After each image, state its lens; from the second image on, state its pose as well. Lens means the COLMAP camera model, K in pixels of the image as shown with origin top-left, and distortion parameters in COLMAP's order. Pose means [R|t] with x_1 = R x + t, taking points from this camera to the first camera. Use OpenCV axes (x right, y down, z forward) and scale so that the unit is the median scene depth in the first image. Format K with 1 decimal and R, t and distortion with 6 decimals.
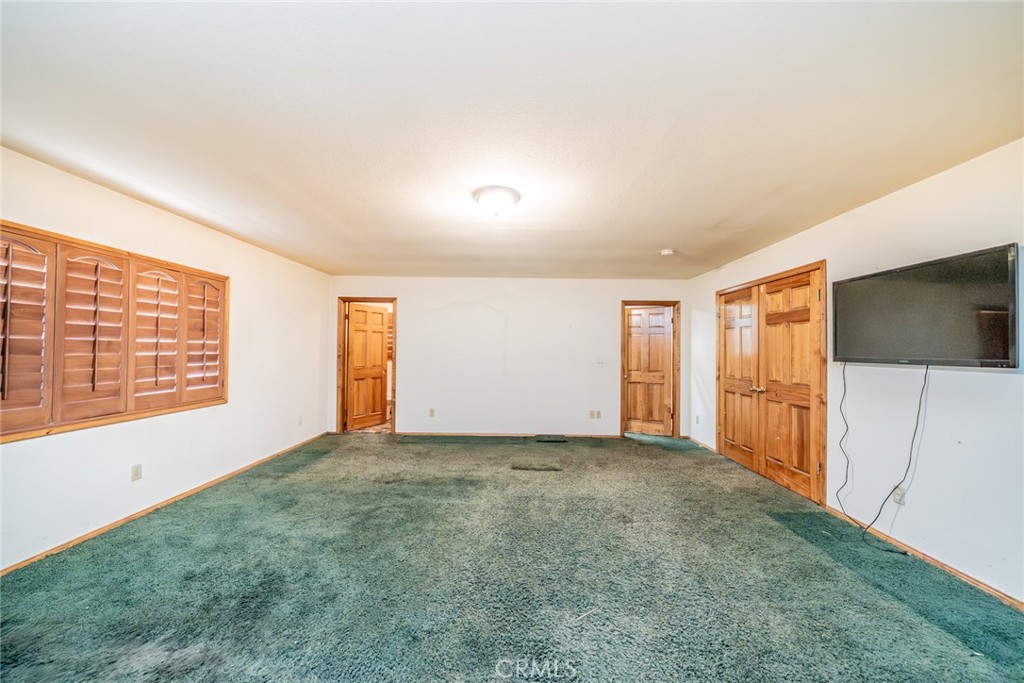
lens RADIAL K [[355.8, 0, 517.2], [0, 355.8, 346.5], [0, 0, 1]] dist [-0.006657, -0.000083]
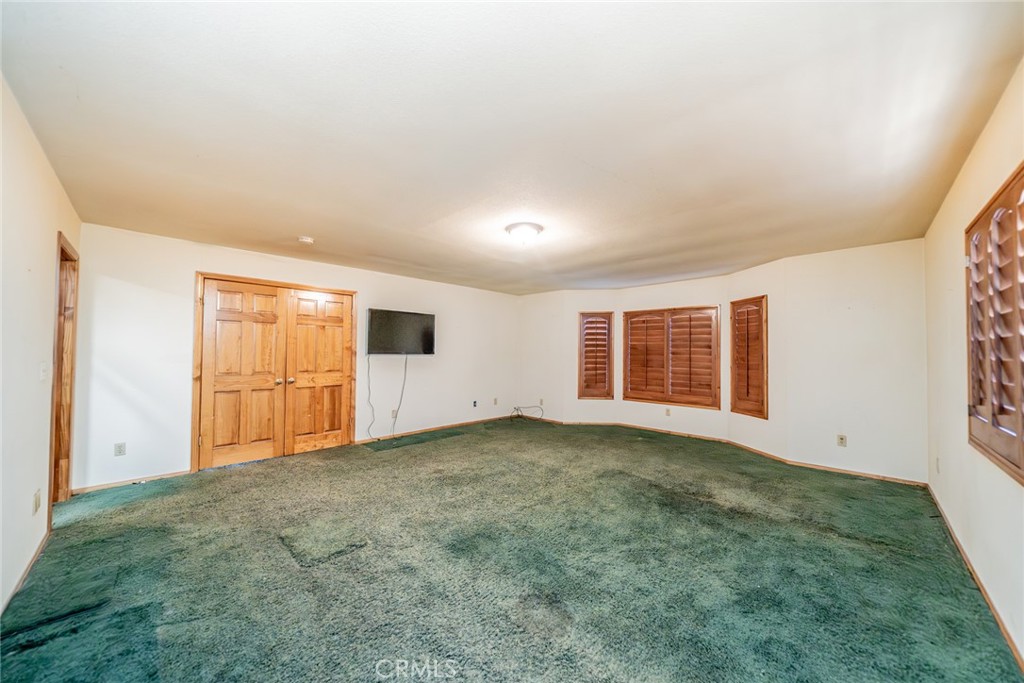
lens RADIAL K [[355.8, 0, 519.5], [0, 355.8, 344.8], [0, 0, 1]] dist [-0.006657, -0.000083]
pose [[-0.725158, 0.002932, 0.688576, -0.689073], [-0.022217, 0.999371, -0.027652, 0.023833], [-0.688224, -0.035350, -0.724636, 1.425215]]
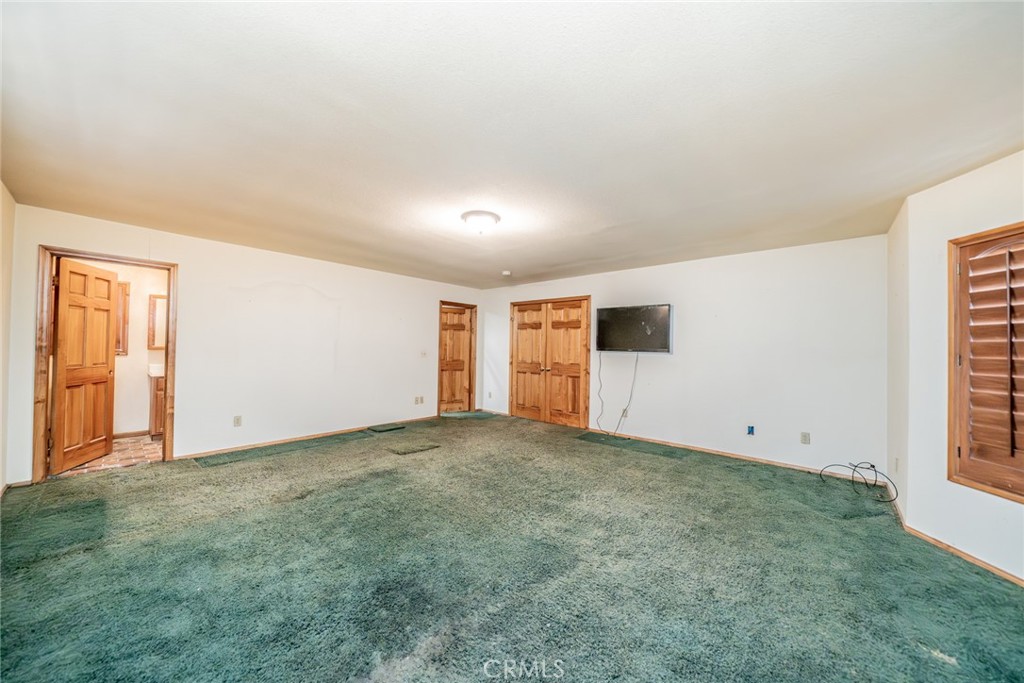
lens RADIAL K [[355.8, 0, 513.3], [0, 355.8, 342.8], [0, 0, 1]] dist [-0.006657, -0.000083]
pose [[0.656945, 0.010486, 0.753866, -0.669035], [-0.018805, 0.999820, 0.002480, 0.004308], [-0.753704, -0.015805, 0.657024, 0.072671]]
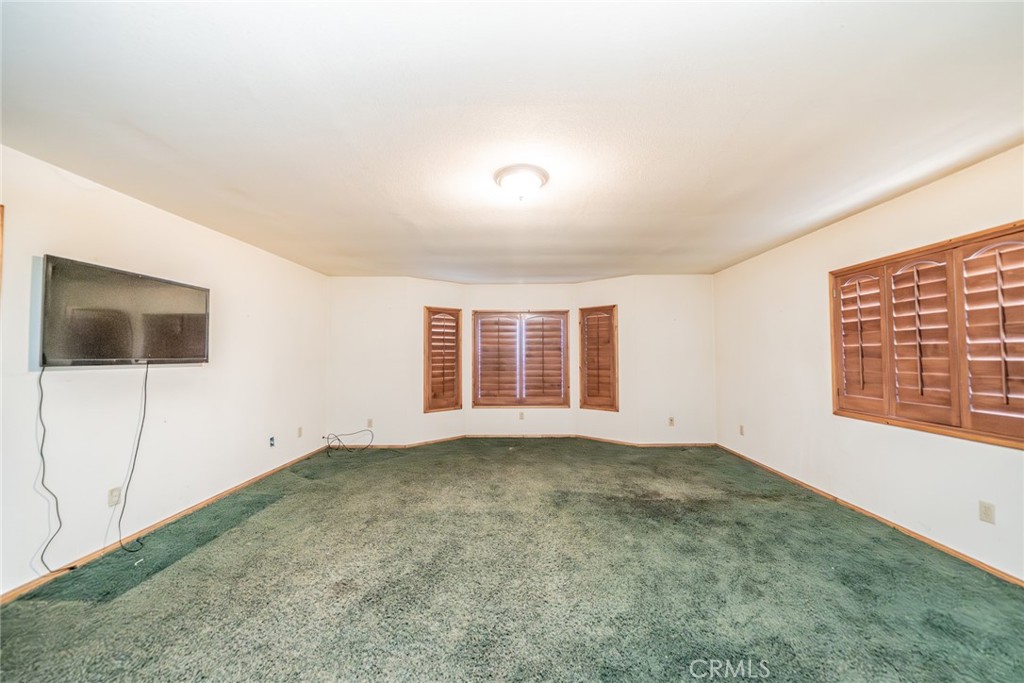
lens RADIAL K [[355.8, 0, 515.5], [0, 355.8, 345.6], [0, 0, 1]] dist [-0.006657, -0.000083]
pose [[-0.999992, -0.003978, -0.000968, -0.030981], [-0.003937, 0.999212, -0.039503, 0.020651], [0.001124, -0.039499, -0.999219, 1.376012]]
